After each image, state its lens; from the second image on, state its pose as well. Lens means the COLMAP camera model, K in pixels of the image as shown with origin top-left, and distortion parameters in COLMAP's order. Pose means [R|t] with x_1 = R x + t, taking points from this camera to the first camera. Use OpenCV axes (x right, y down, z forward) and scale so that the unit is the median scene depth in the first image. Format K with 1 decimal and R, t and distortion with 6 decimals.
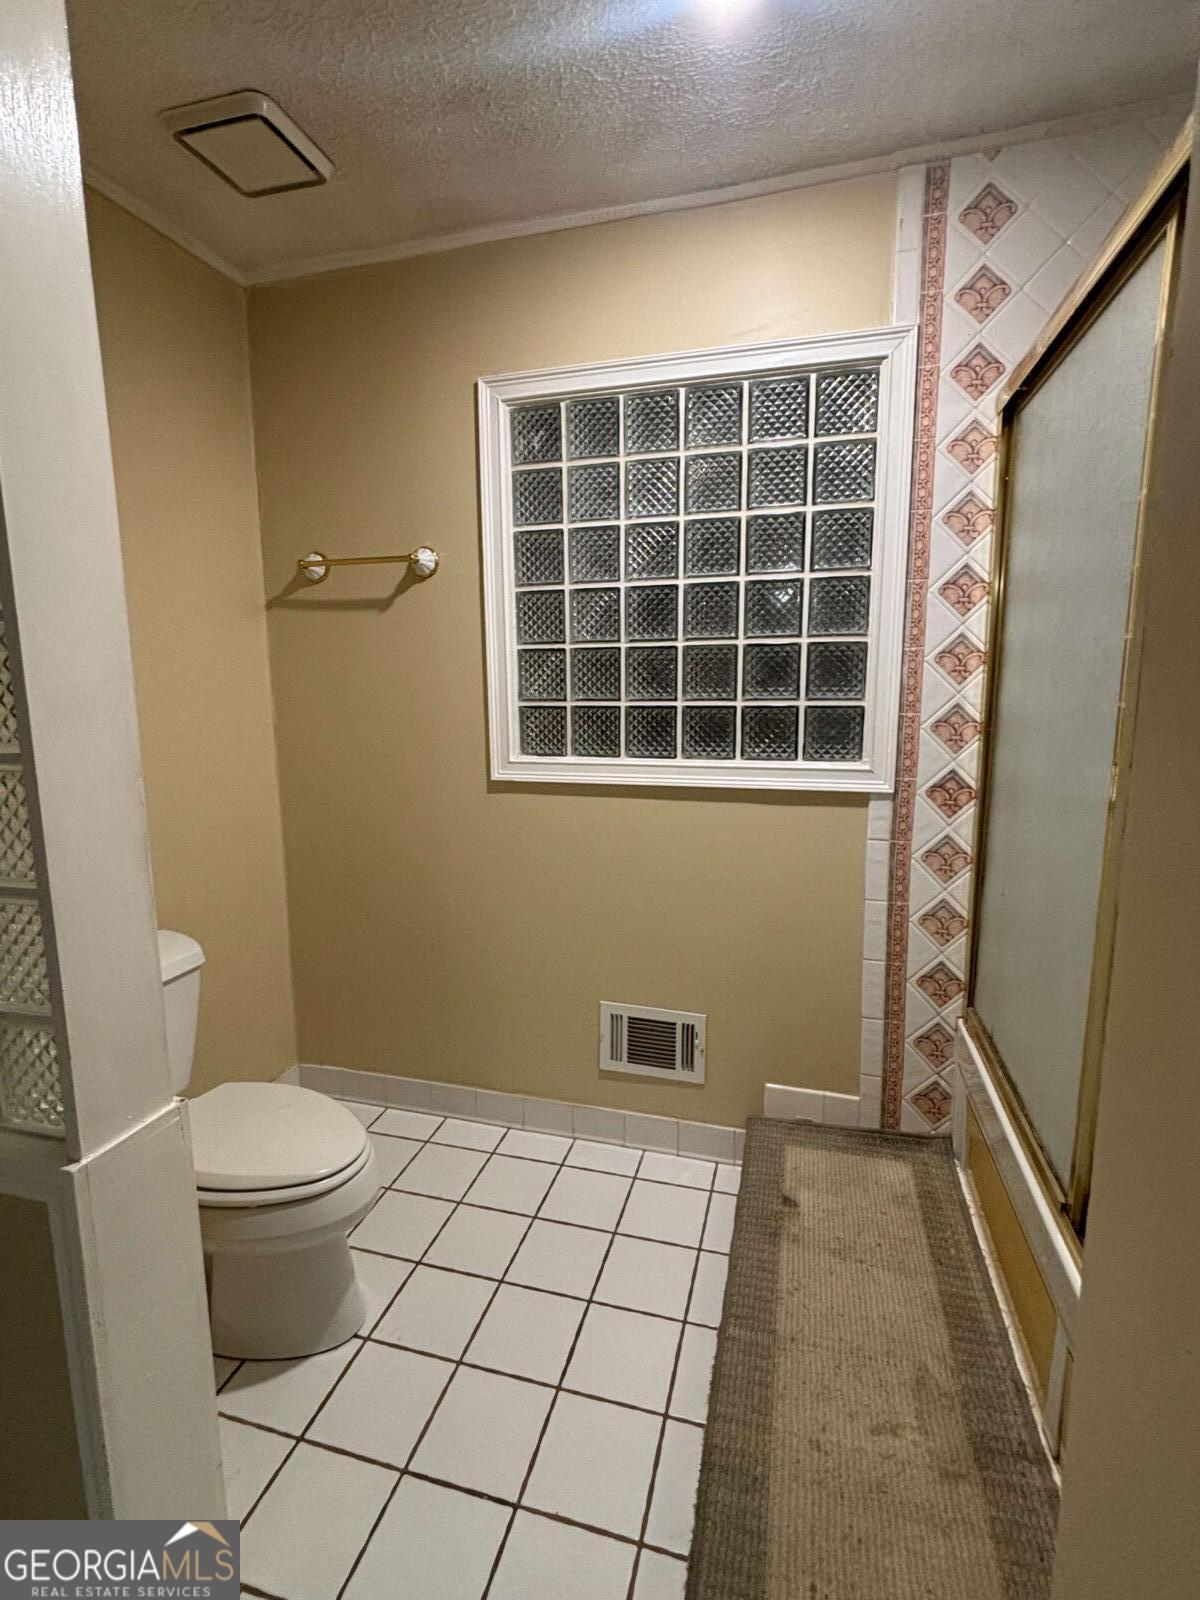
lens RADIAL K [[747.1, 0, 604.5], [0, 747.1, 785.0], [0, 0, 1]] dist [-0.002272, 0.000117]
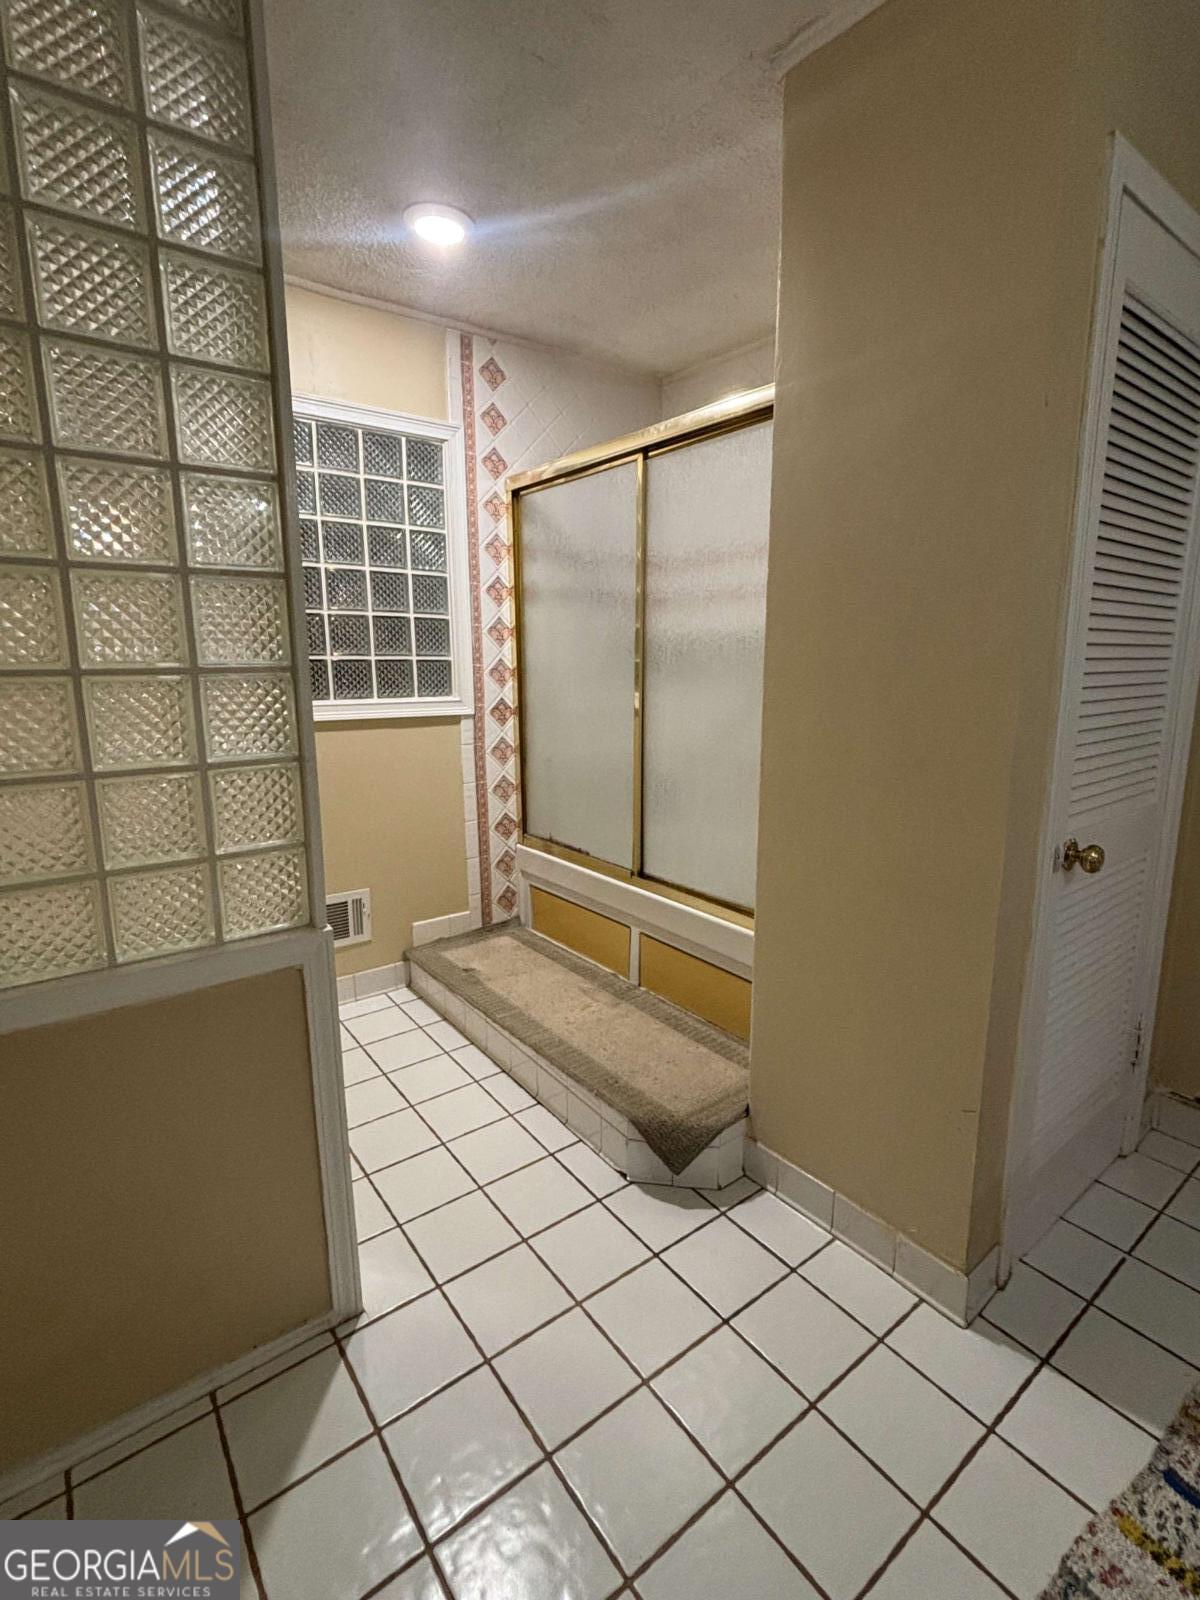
lens RADIAL K [[747.1, 0, 604.5], [0, 747.1, 785.0], [0, 0, 1]] dist [-0.002272, 0.000117]
pose [[0.601774, -0.126978, 0.788508, -0.737491], [0.108390, 0.991131, 0.076886, 0.069338], [-0.791277, 0.039199, 0.610200, -0.206508]]
